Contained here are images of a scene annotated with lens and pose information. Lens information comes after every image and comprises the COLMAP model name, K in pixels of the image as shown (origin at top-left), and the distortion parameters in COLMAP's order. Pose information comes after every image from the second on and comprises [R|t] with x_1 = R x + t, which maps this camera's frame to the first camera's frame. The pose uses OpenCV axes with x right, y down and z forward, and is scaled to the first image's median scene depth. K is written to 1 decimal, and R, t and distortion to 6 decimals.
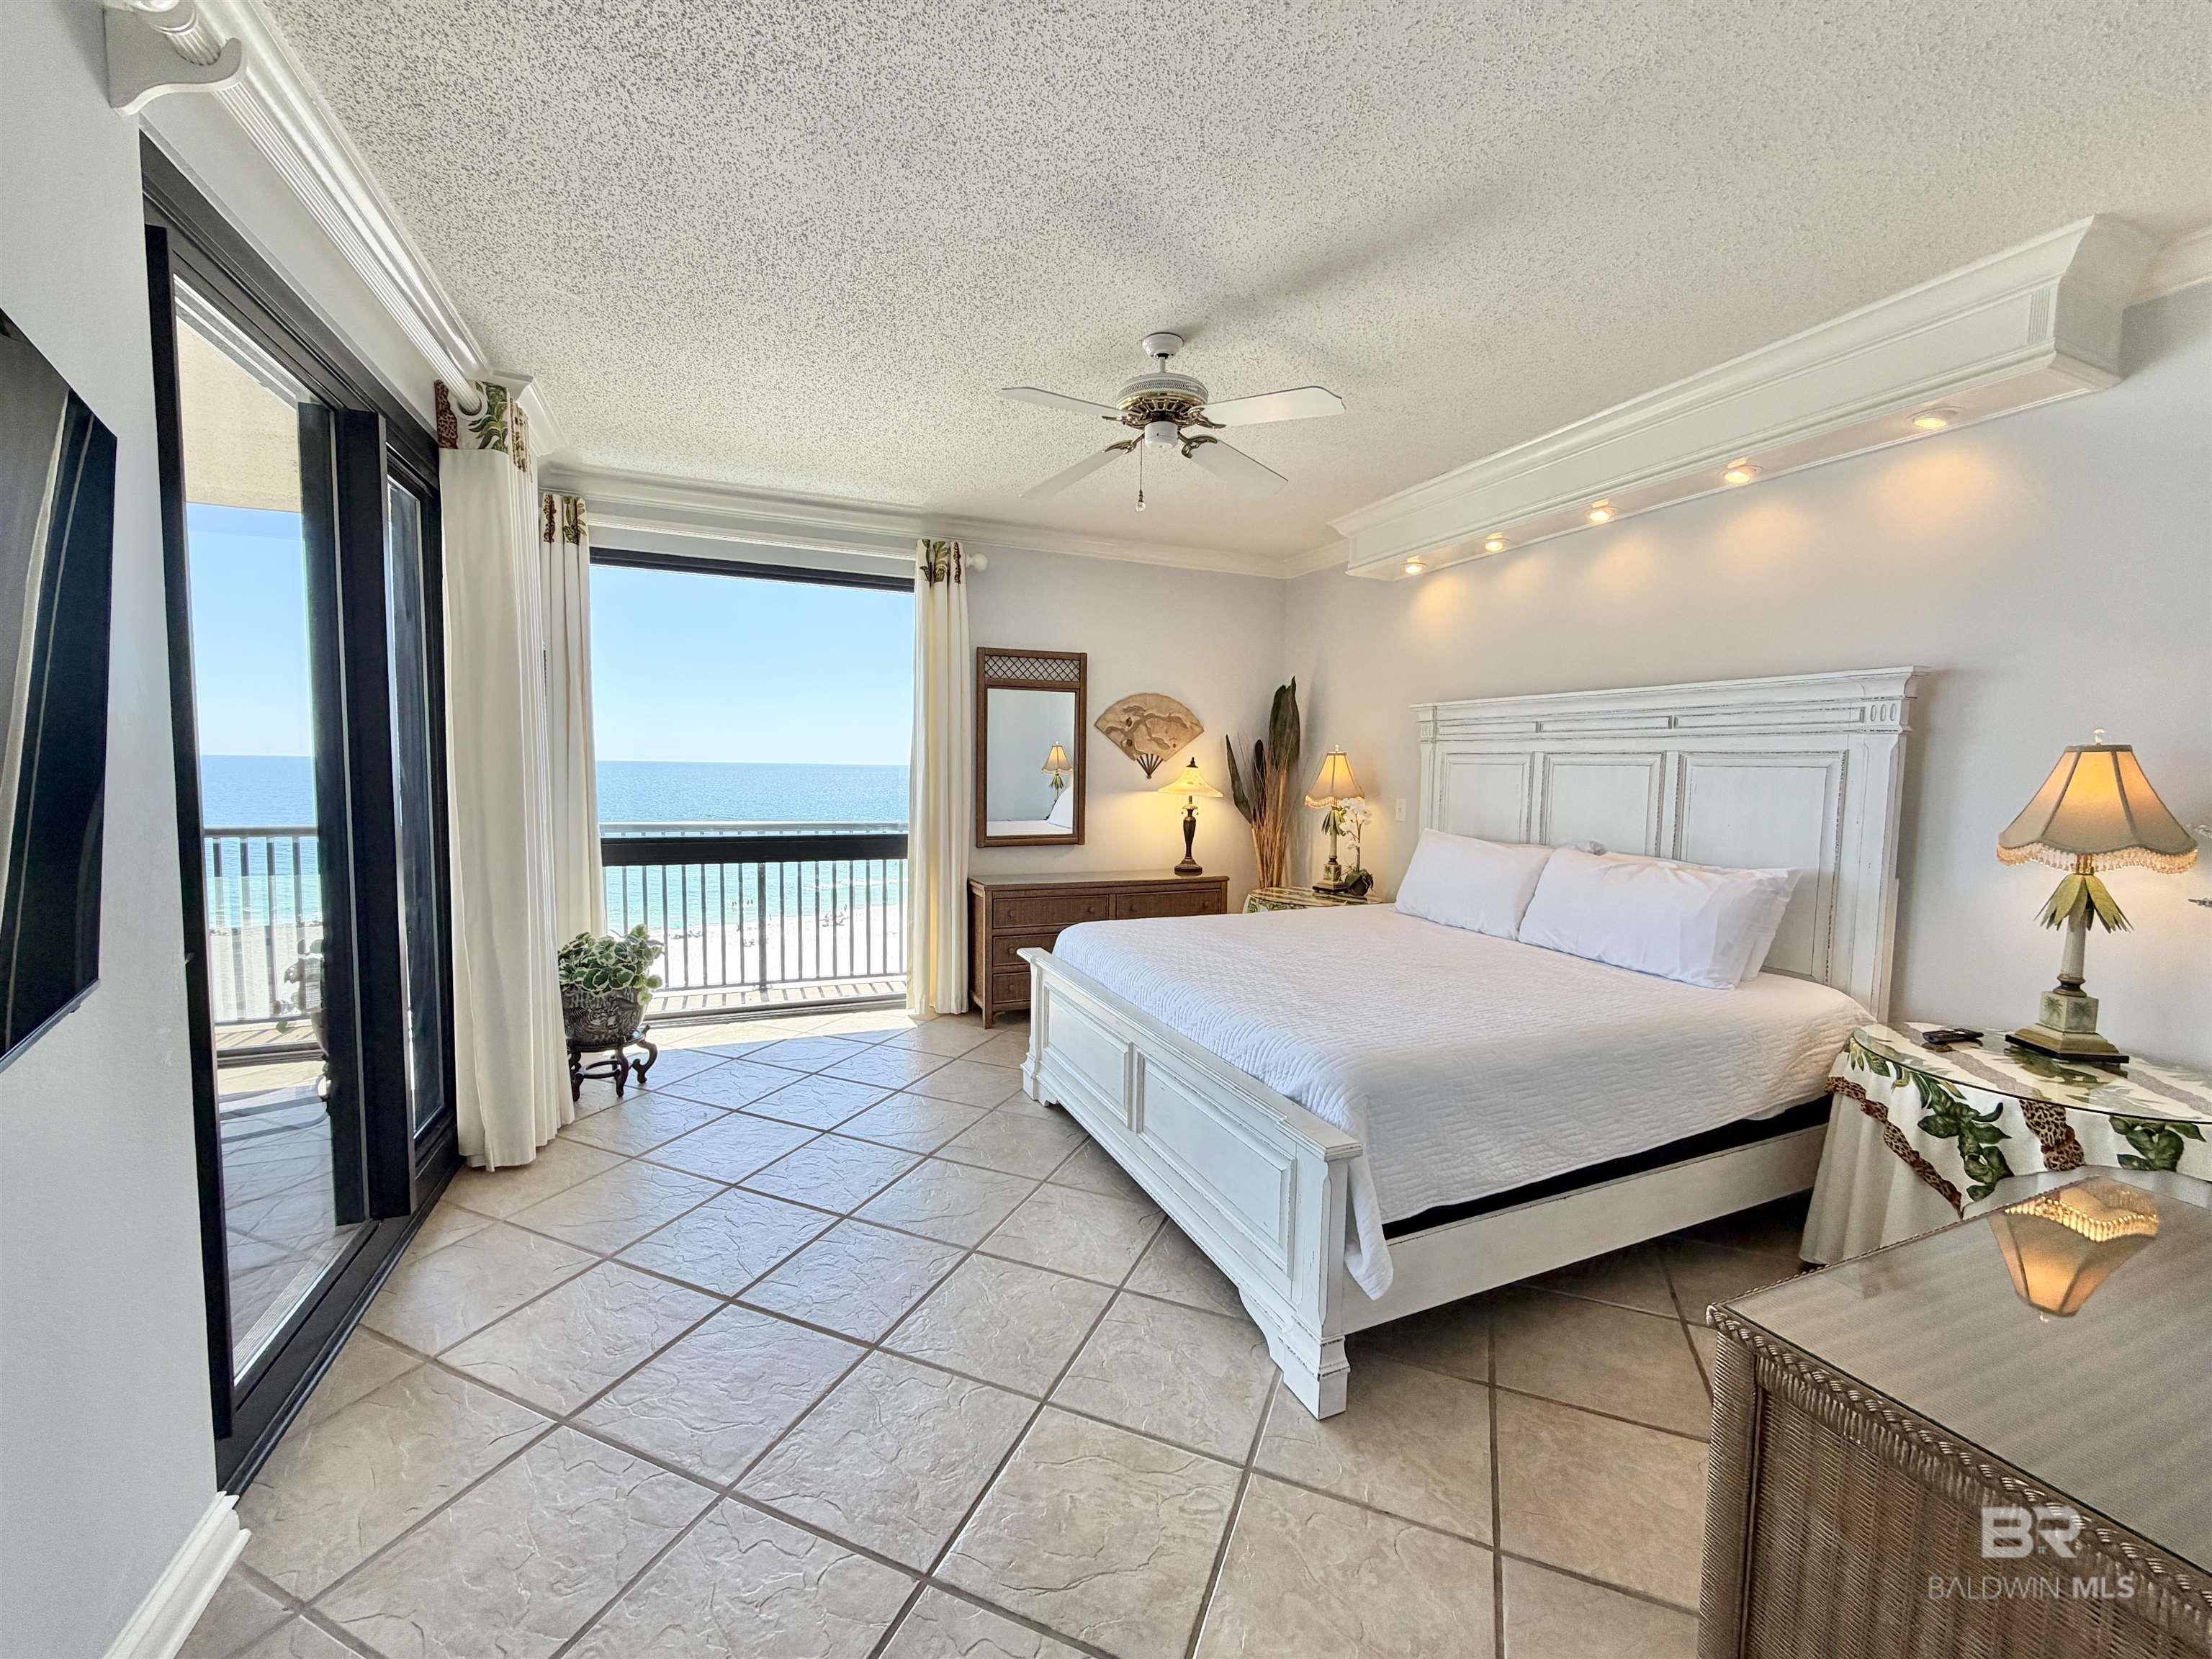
lens RADIAL K [[882.1, 0, 1099.4], [0, 882.1, 830.4], [0, 0, 1]] dist [0.000112, -0.000043]
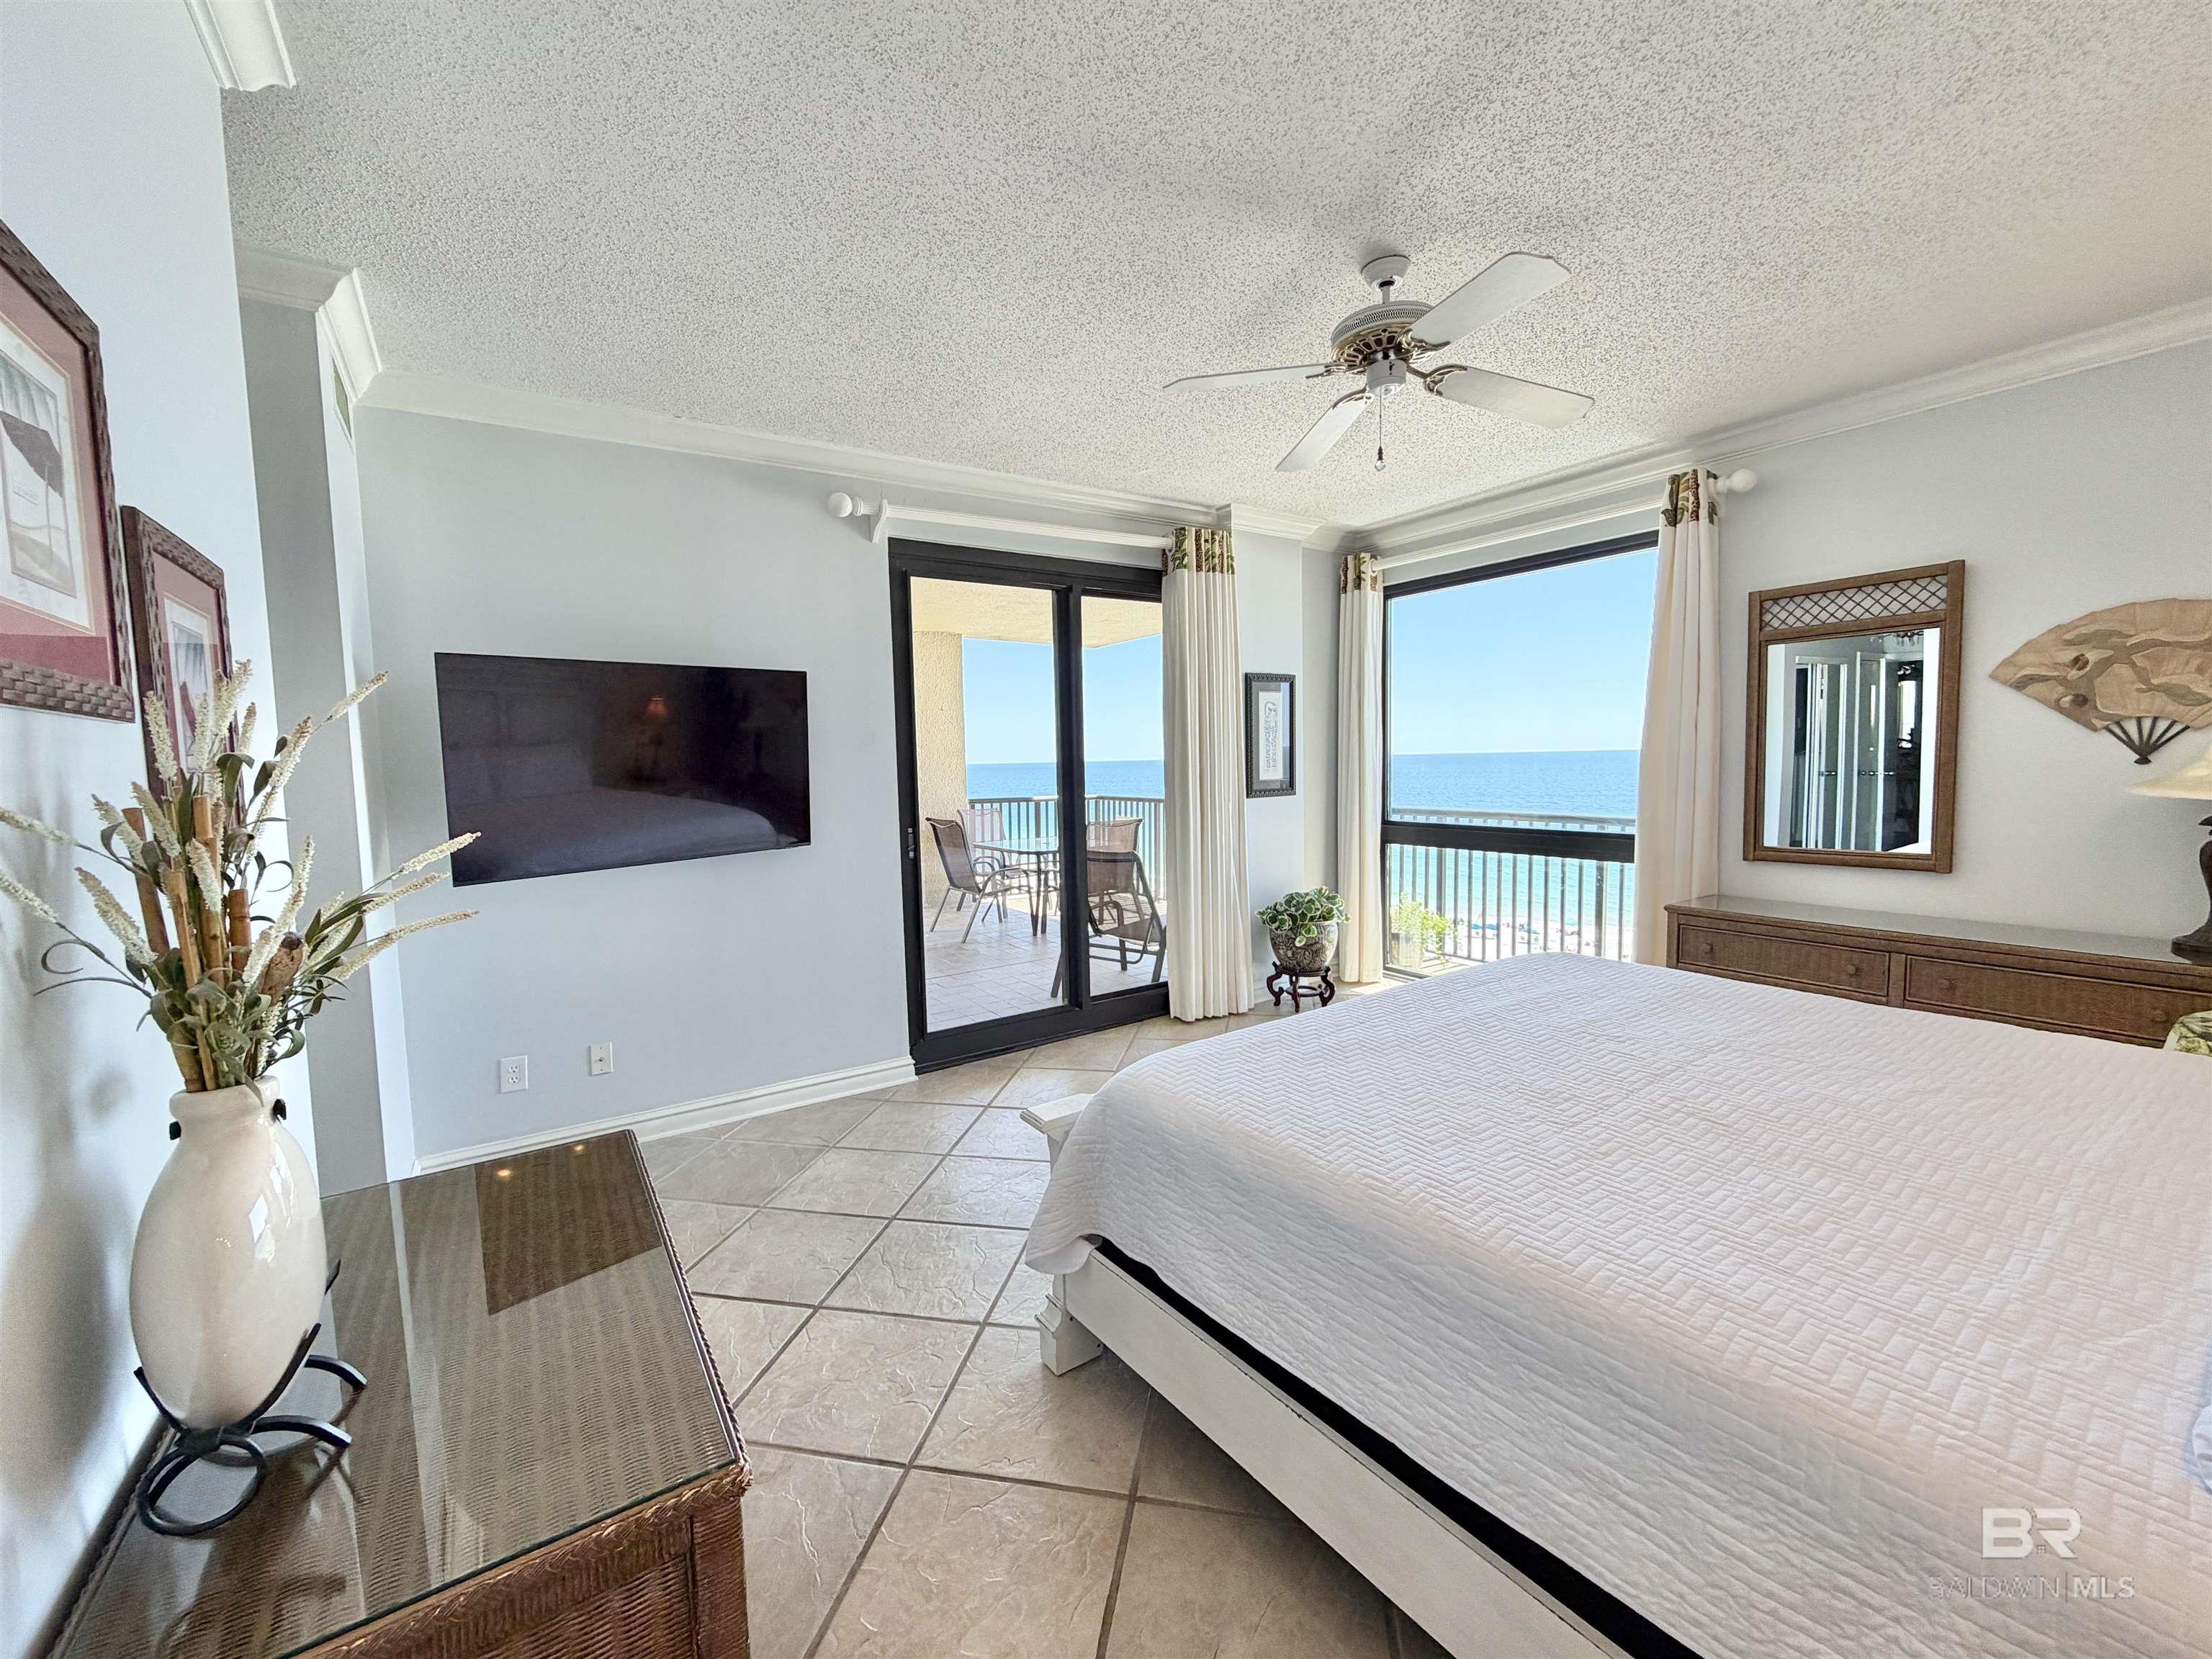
lens RADIAL K [[886.1, 0, 1098.4], [0, 886.1, 823.7], [0, 0, 1]] dist [-0.000228, -0.000040]
pose [[0.191678, 0.052772, -0.980038, 0.521391], [-0.046722, 0.997912, 0.044596, -0.020308], [0.980345, 0.037241, 0.193743, 0.331011]]
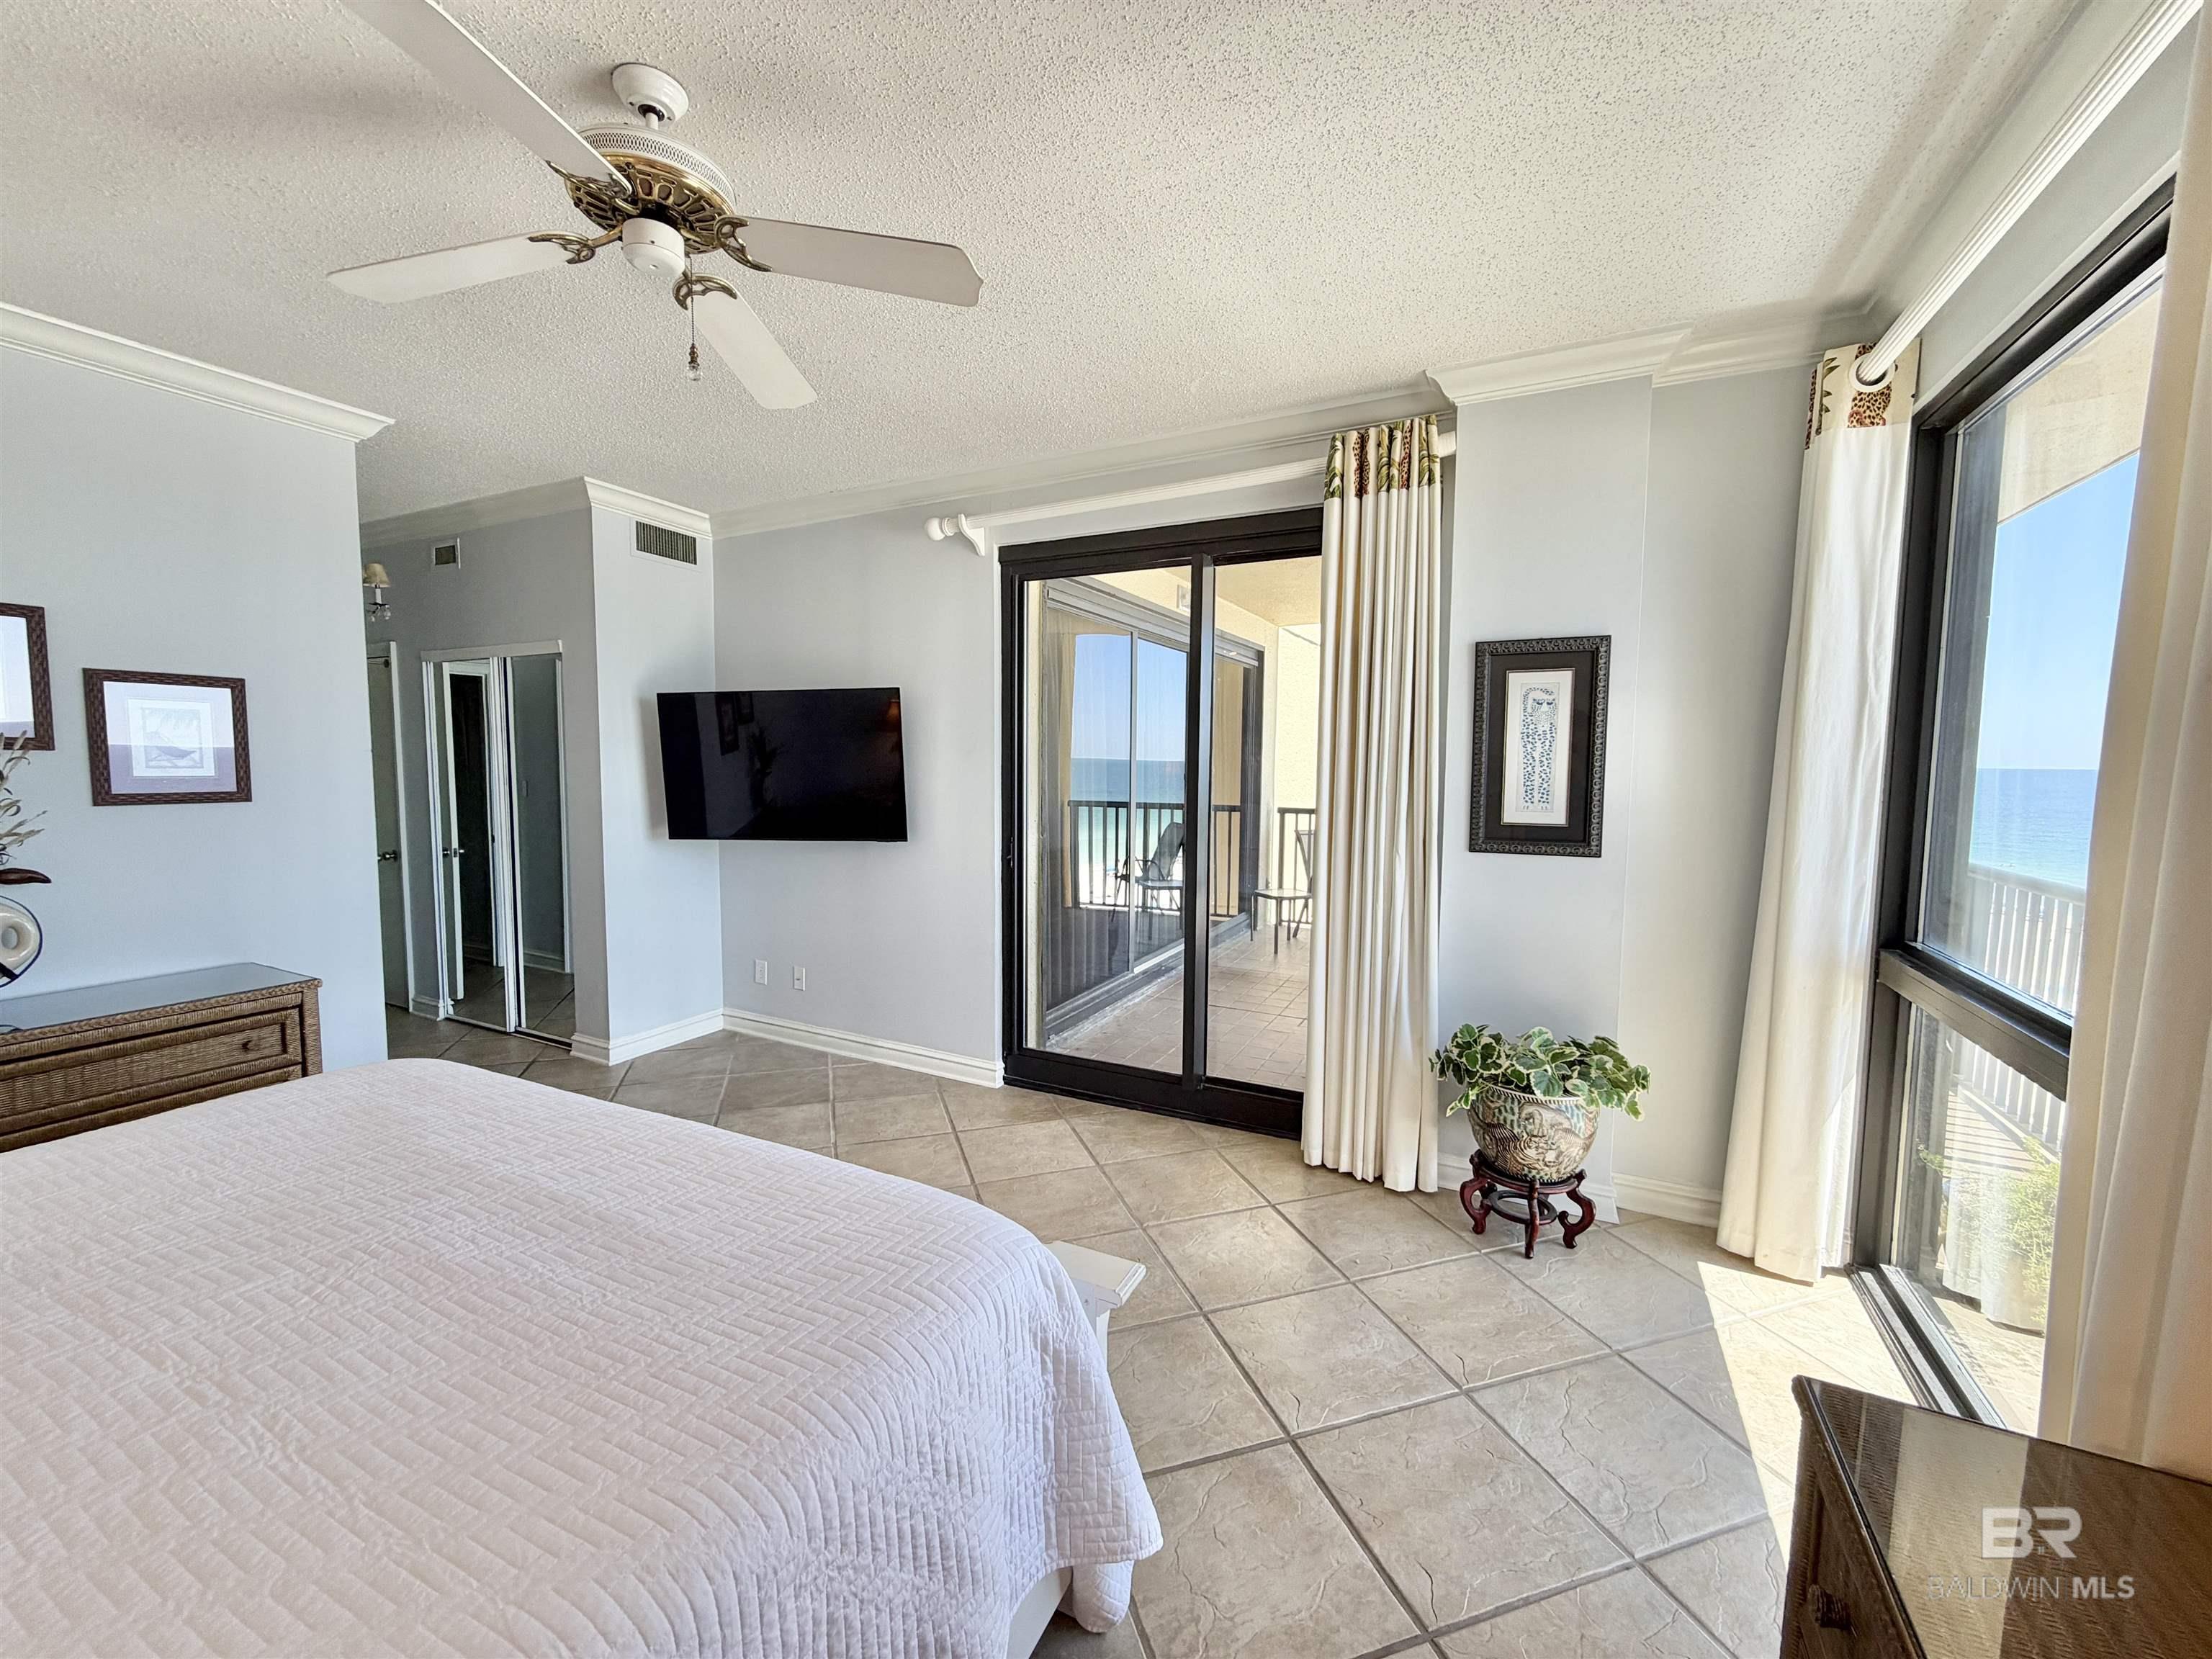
lens RADIAL K [[882.1, 0, 1099.4], [0, 882.1, 830.4], [0, 0, 1]] dist [0.000112, -0.000043]
pose [[-0.759946, 0.023552, -0.649559, 0.140028], [-0.069841, 0.990599, 0.117628, -0.080621], [0.646223, 0.134757, -0.751157, 0.998604]]
